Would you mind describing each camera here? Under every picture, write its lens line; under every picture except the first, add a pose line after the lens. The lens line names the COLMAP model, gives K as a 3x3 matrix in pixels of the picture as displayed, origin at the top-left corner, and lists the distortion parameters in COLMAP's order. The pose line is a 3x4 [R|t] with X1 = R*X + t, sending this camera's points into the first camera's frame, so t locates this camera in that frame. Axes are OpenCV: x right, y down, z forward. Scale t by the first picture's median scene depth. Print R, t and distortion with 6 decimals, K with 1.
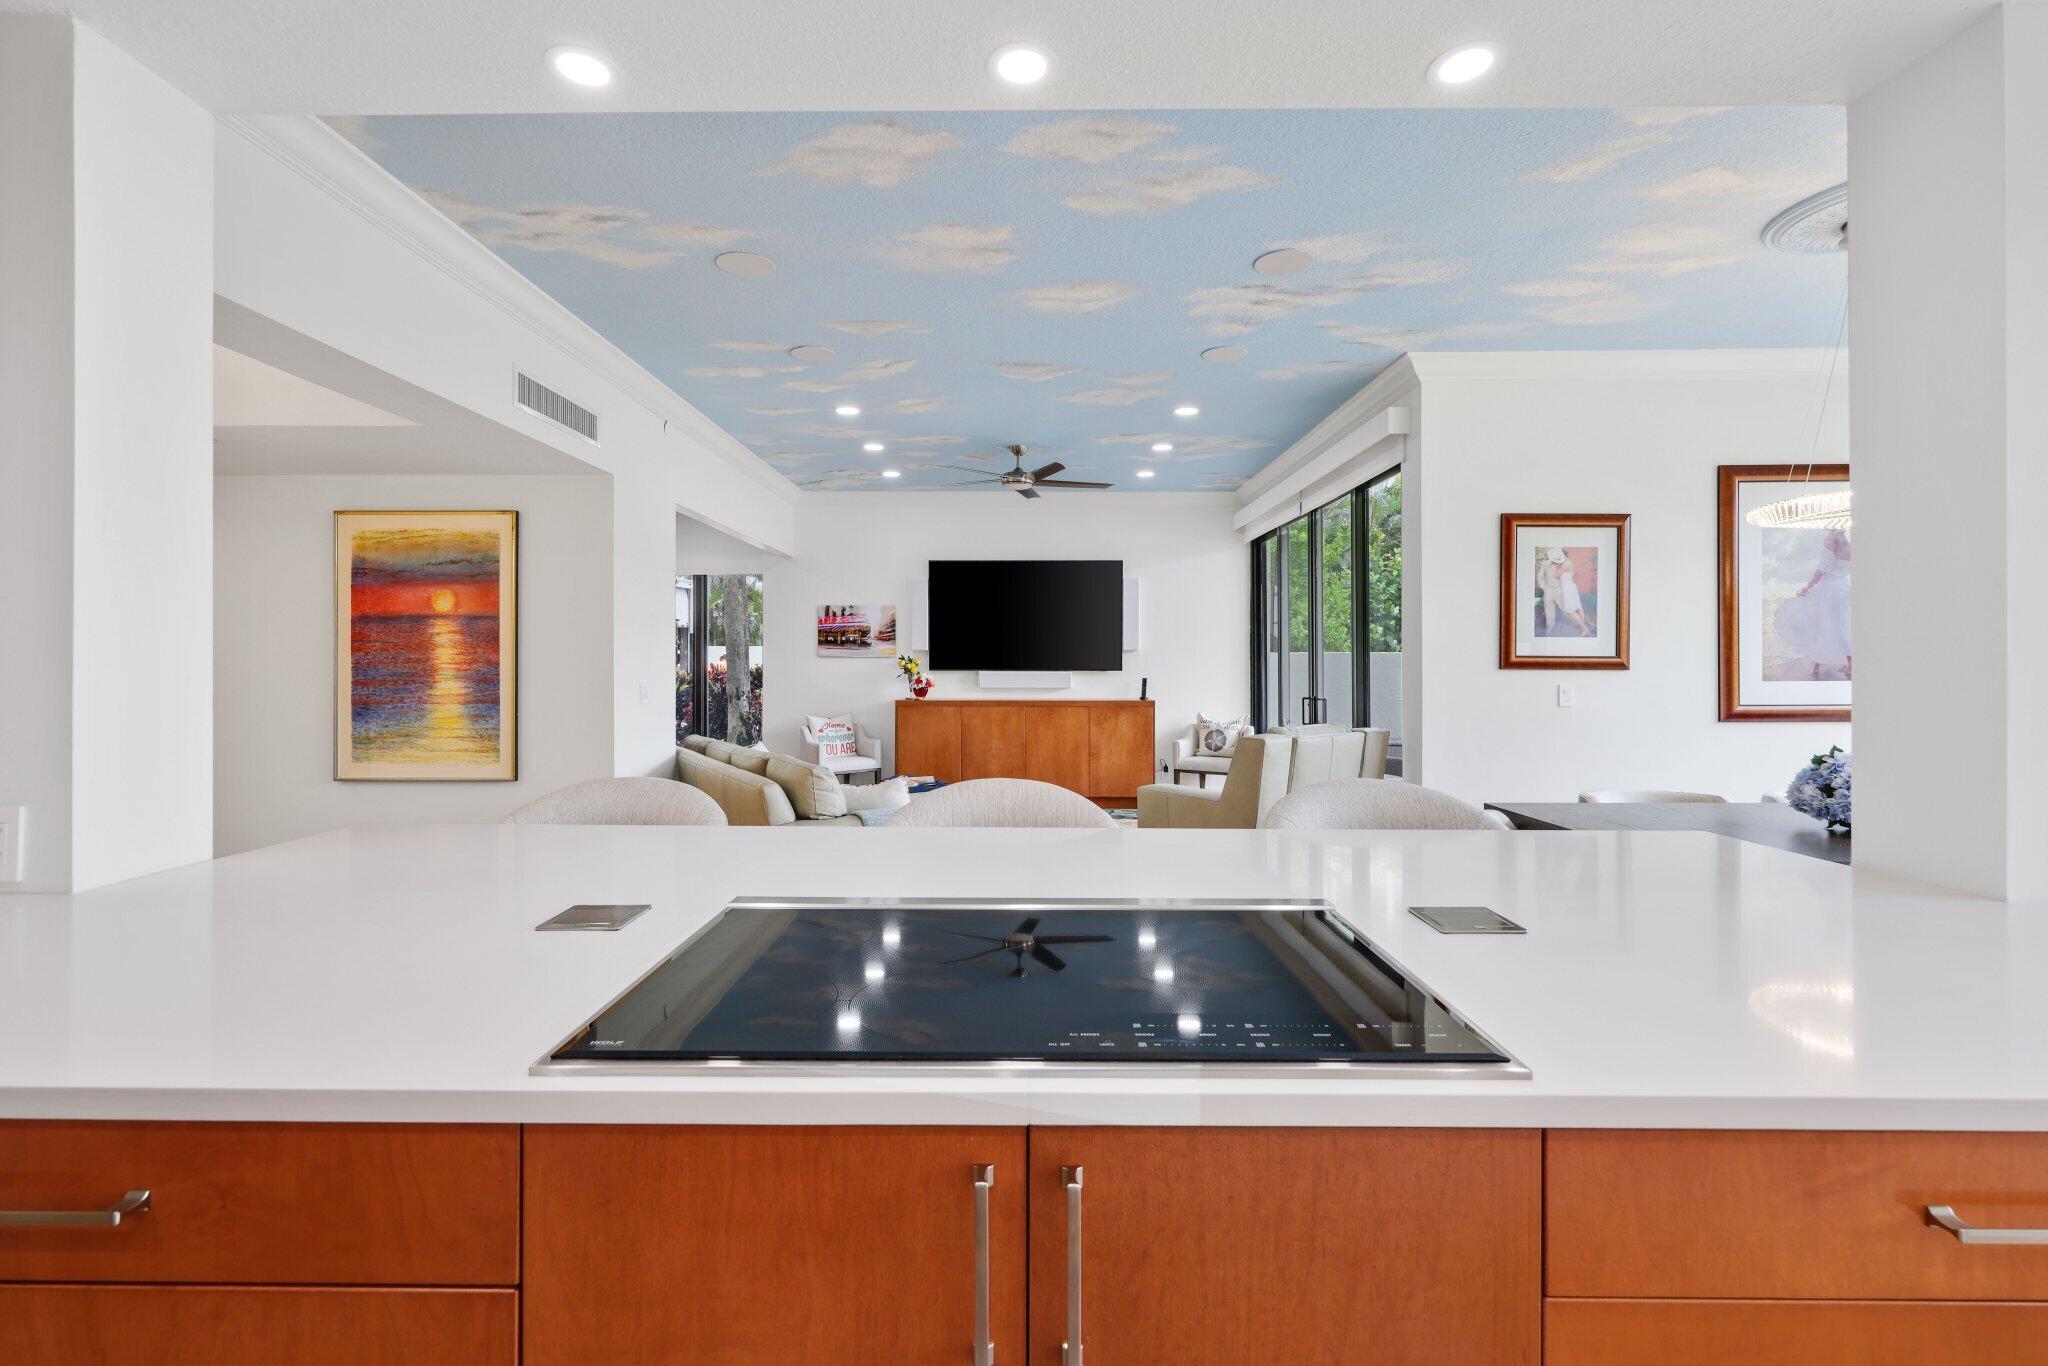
lens RADIAL K [[880.3, 0, 1013.1], [0, 880.3, 669.5], [0, 0, 1]] dist [0.003303, -0.000476]
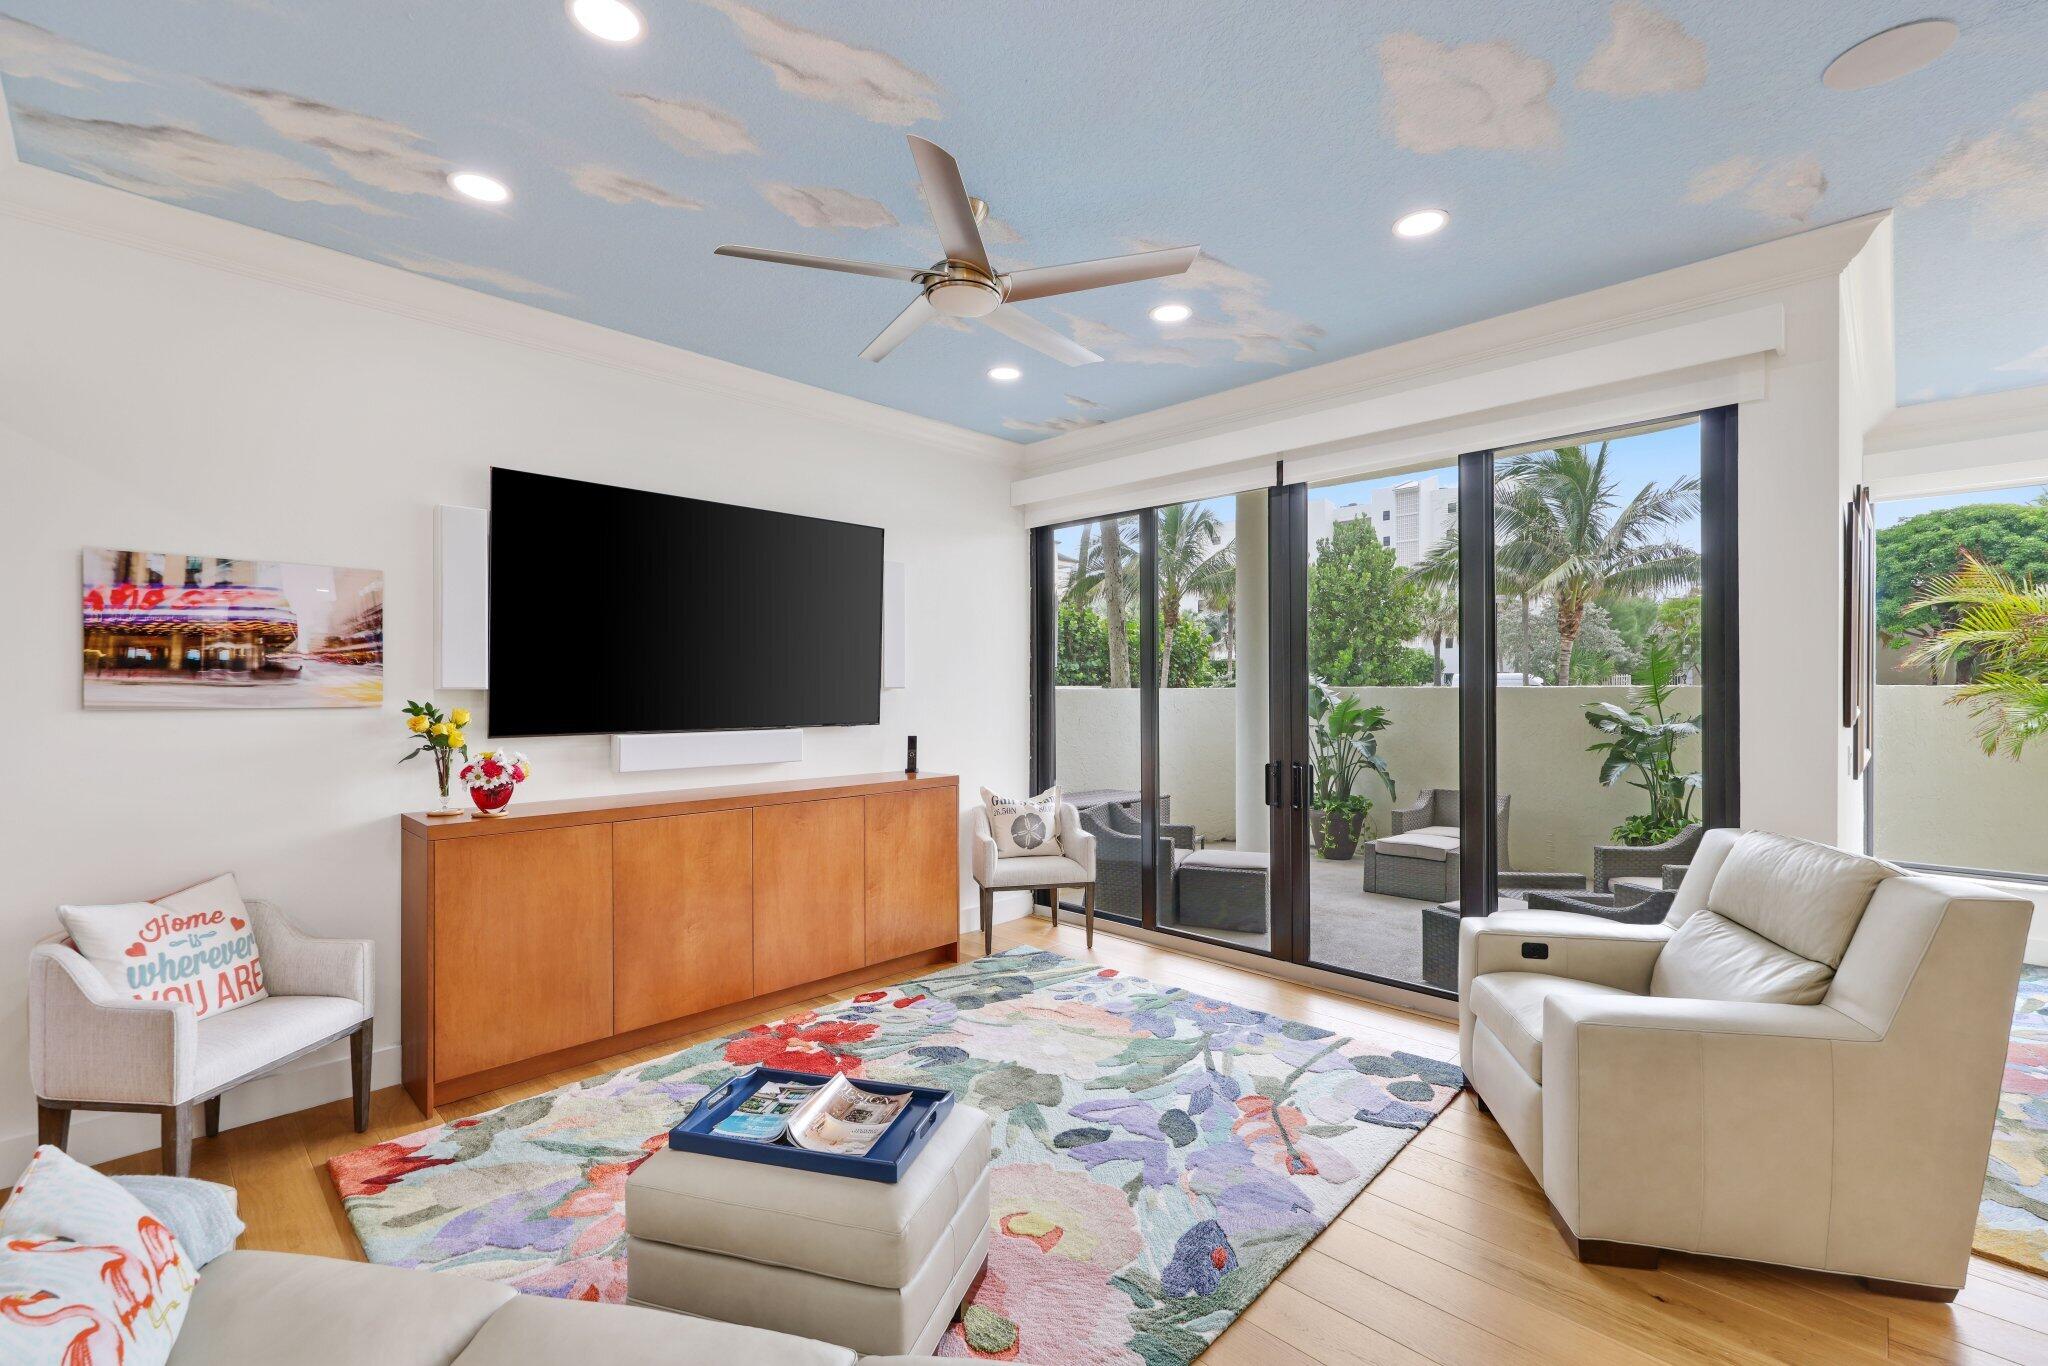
lens RADIAL K [[880.3, 0, 1031.5], [0, 880.3, 689.5], [0, 0, 1]] dist [0.003303, -0.000476]
pose [[0.698204, -0.001683, 0.715897, -0.212159], [0.007281, 0.999962, -0.004750, -0.017698], [-0.715862, 0.008528, 0.698190, 0.536001]]
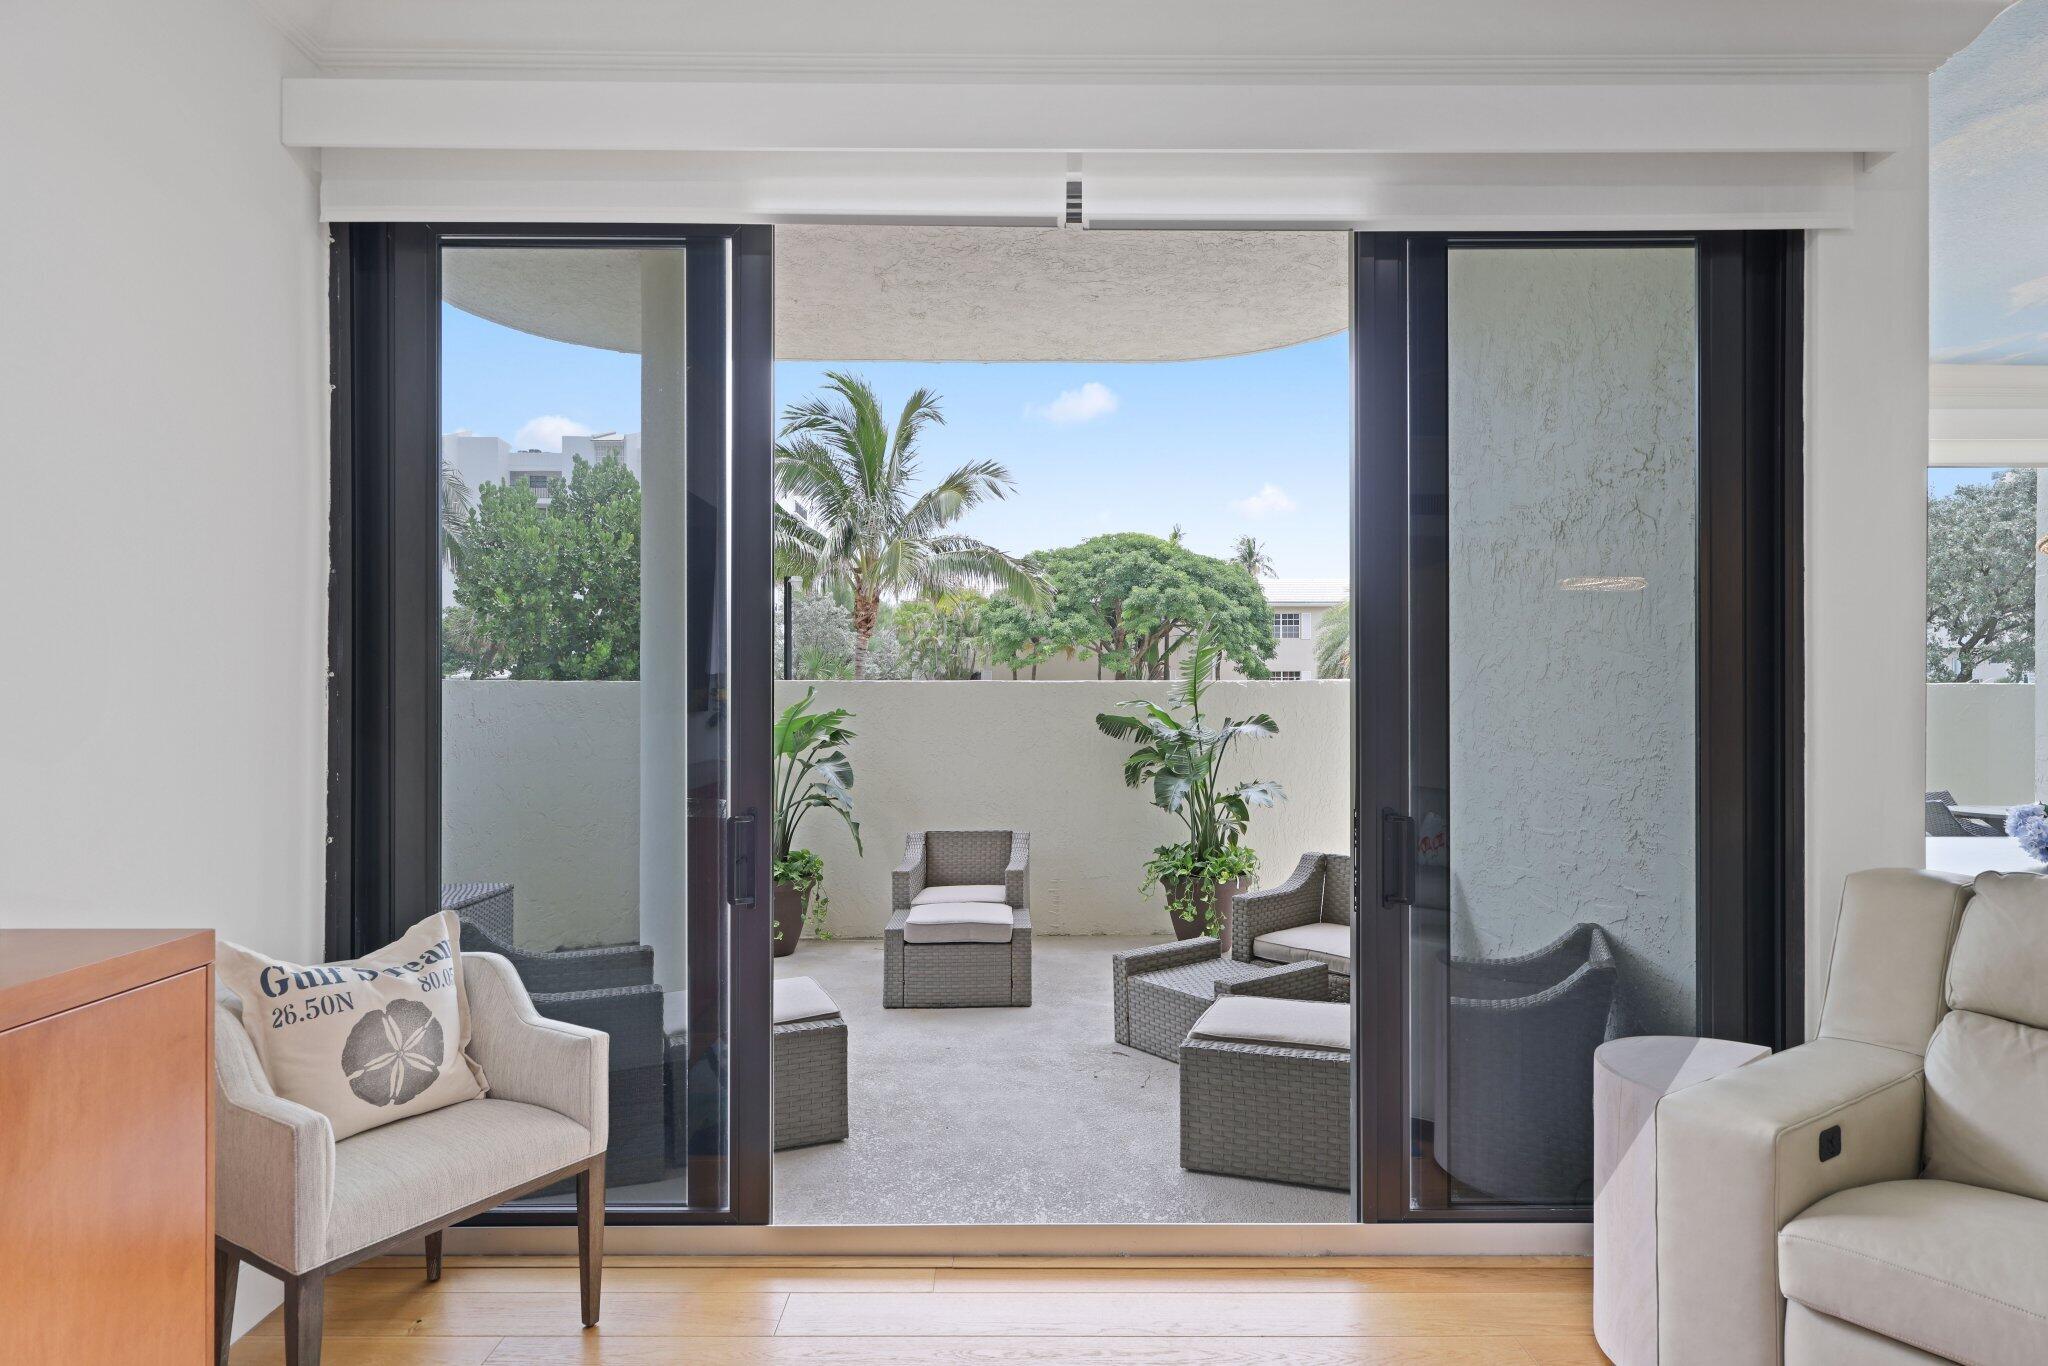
lens RADIAL K [[1136.3, 0, 1032.9], [0, 1136.3, 694.1], [0, 0, 1]] dist [0.005120, 0.000450]
pose [[-0.002512, 0.004661, 0.999986, -0.055812], [0.009274, 0.999946, -0.004638, -0.007063], [-0.999954, 0.009262, -0.002555, 0.807741]]
